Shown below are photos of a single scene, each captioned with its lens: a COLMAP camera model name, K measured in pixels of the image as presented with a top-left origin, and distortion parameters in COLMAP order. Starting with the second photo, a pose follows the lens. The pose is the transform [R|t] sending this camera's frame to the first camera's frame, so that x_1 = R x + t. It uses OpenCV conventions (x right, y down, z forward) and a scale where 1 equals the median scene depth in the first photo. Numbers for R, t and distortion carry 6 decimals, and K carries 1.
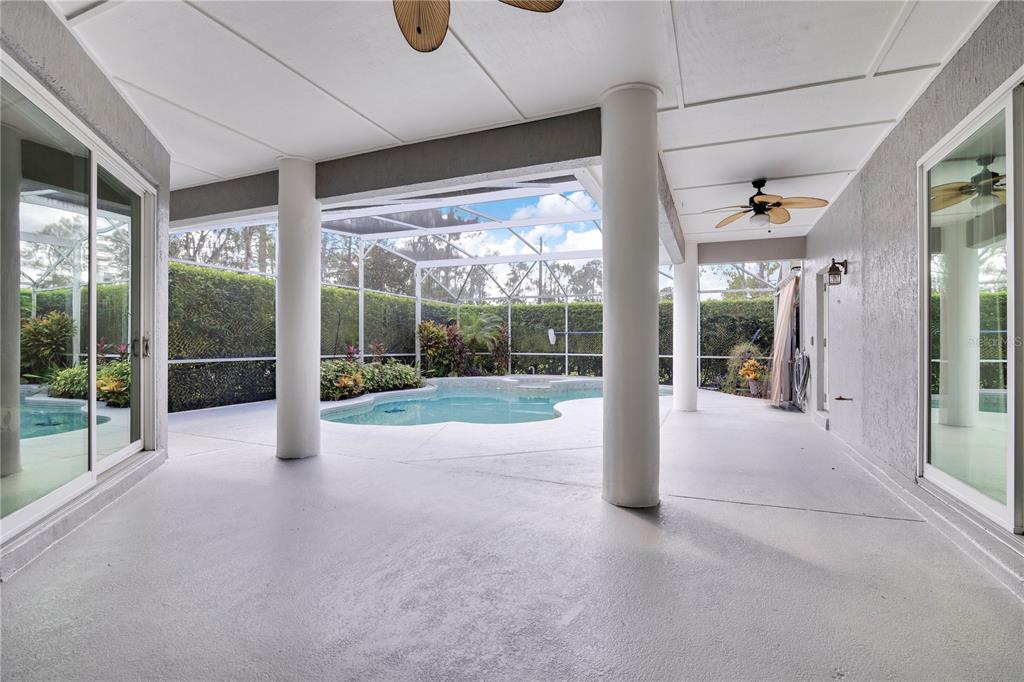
lens RADIAL K [[483.5, 0, 512.4], [0, 483.5, 343.2], [0, 0, 1]] dist [-0.000394, -0.000002]
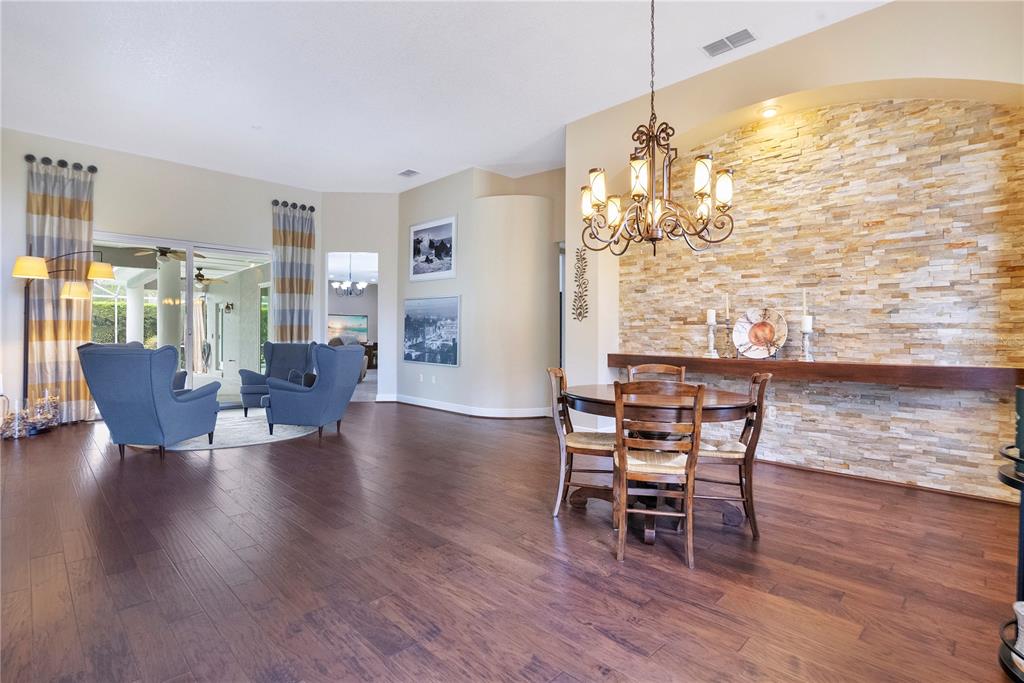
lens RADIAL K [[483.5, 0, 512.1], [0, 483.5, 339.3], [0, 0, 1]] dist [-0.000394, -0.000002]
pose [[0.380712, 0.002267, 0.924691, -1.047022], [-0.008582, 0.999963, 0.001082, -0.007780], [-0.924654, -0.008348, 0.380718, -1.256928]]
